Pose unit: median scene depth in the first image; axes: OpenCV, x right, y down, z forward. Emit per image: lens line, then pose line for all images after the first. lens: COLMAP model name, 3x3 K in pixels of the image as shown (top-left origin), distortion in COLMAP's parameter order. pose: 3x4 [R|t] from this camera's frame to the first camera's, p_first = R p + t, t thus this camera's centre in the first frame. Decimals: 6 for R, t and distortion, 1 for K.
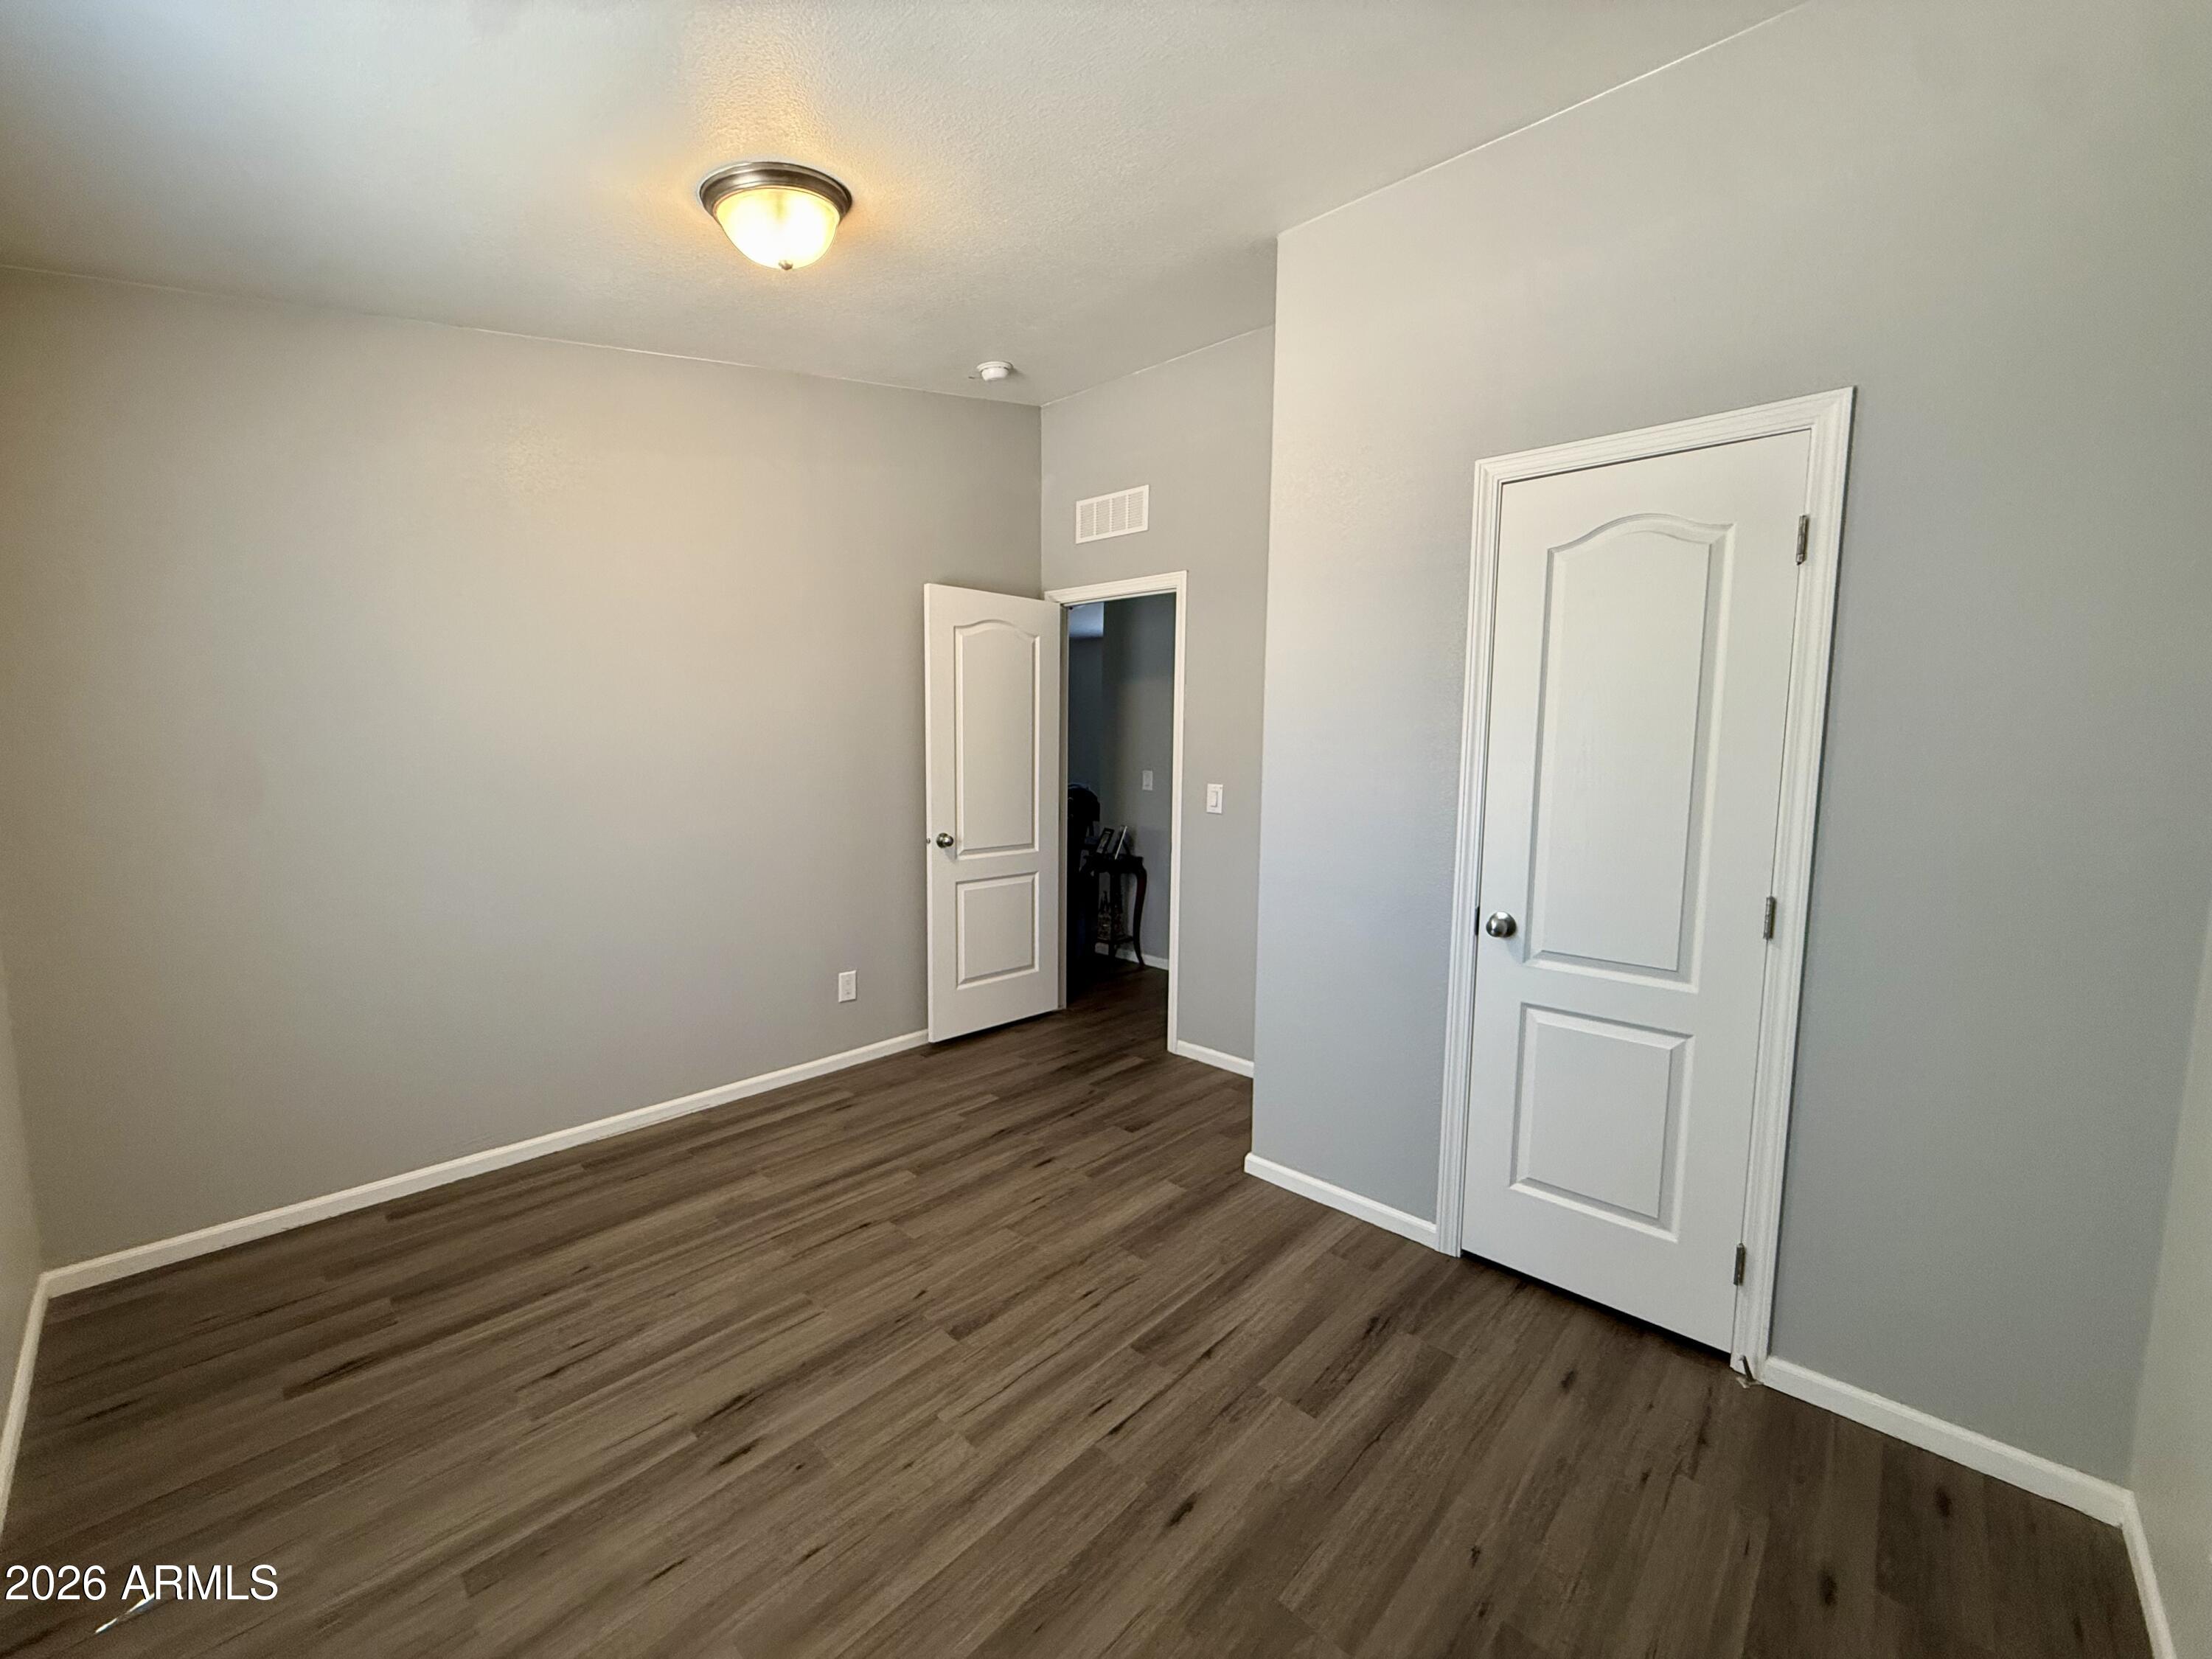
lens RADIAL K [[883.2, 0, 1097.4], [0, 883.2, 831.0], [0, 0, 1]] dist [0.001205, 0.000134]
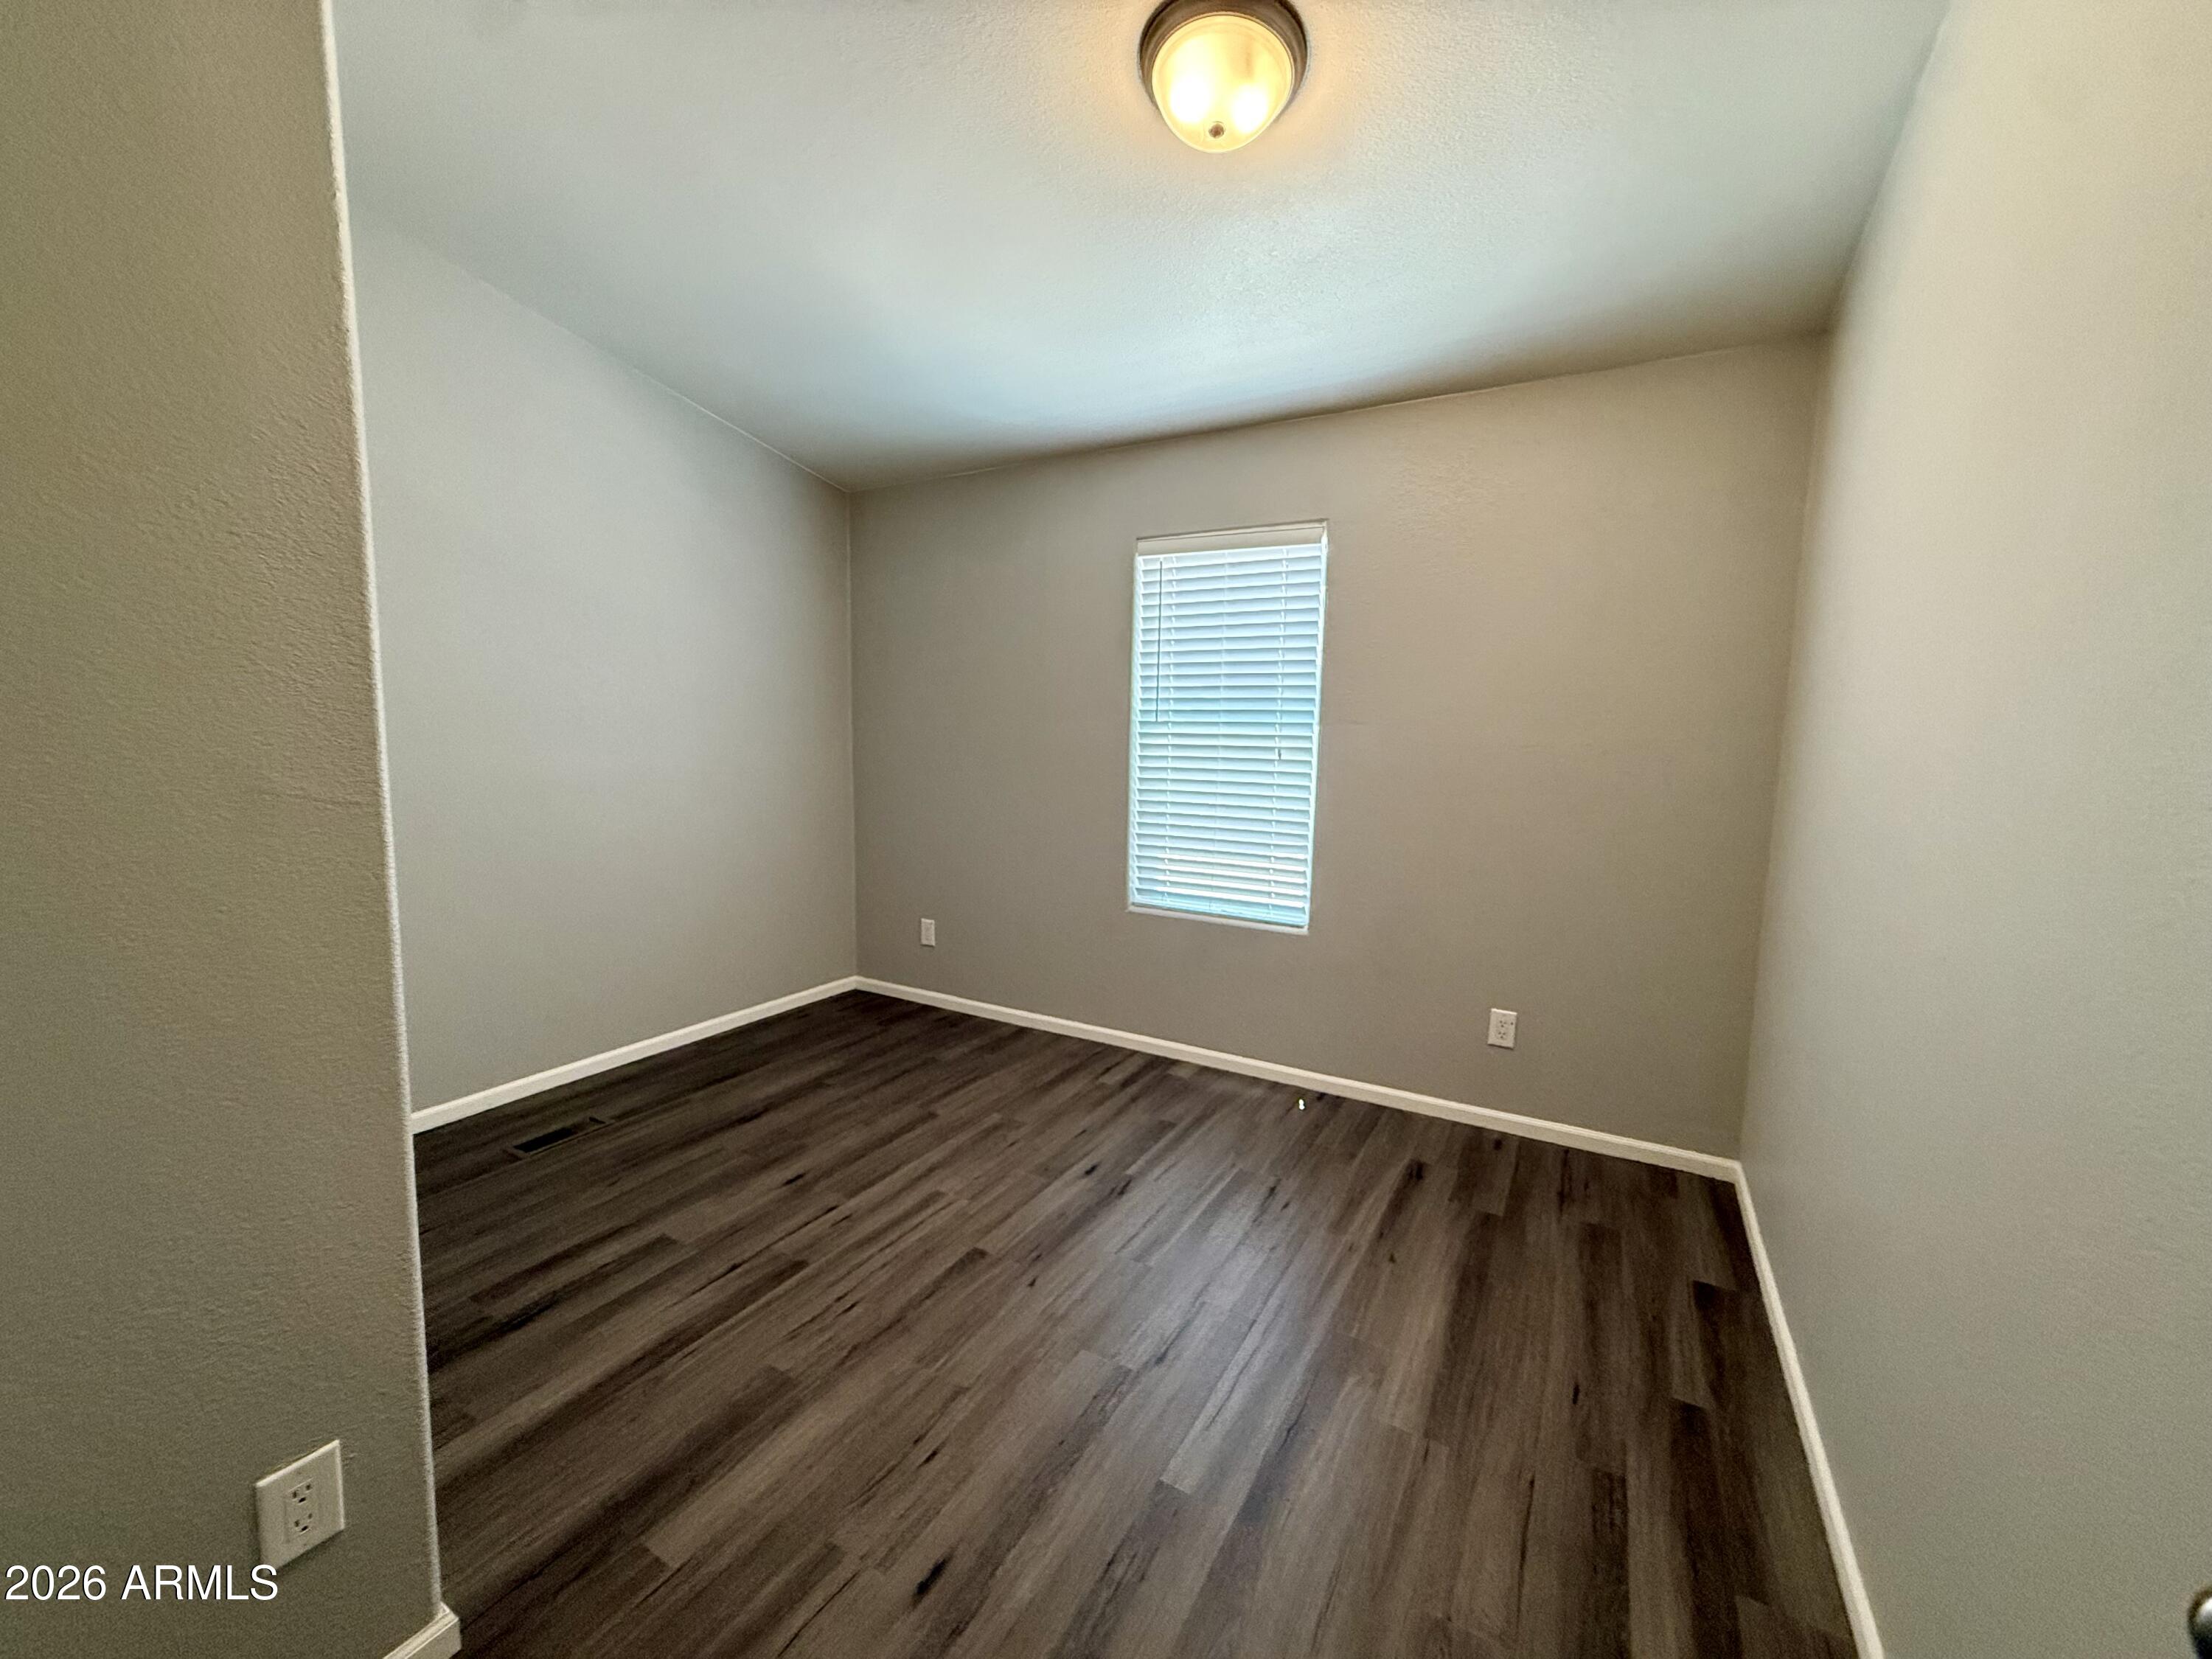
lens RADIAL K [[883.2, 0, 1097.4], [0, 883.2, 831.0], [0, 0, 1]] dist [0.001205, 0.000134]
pose [[-0.973072, -0.005505, -0.230436, -0.047568], [-0.054314, 0.977040, 0.206014, -0.146352], [0.224011, 0.212983, -0.951030, 1.839848]]
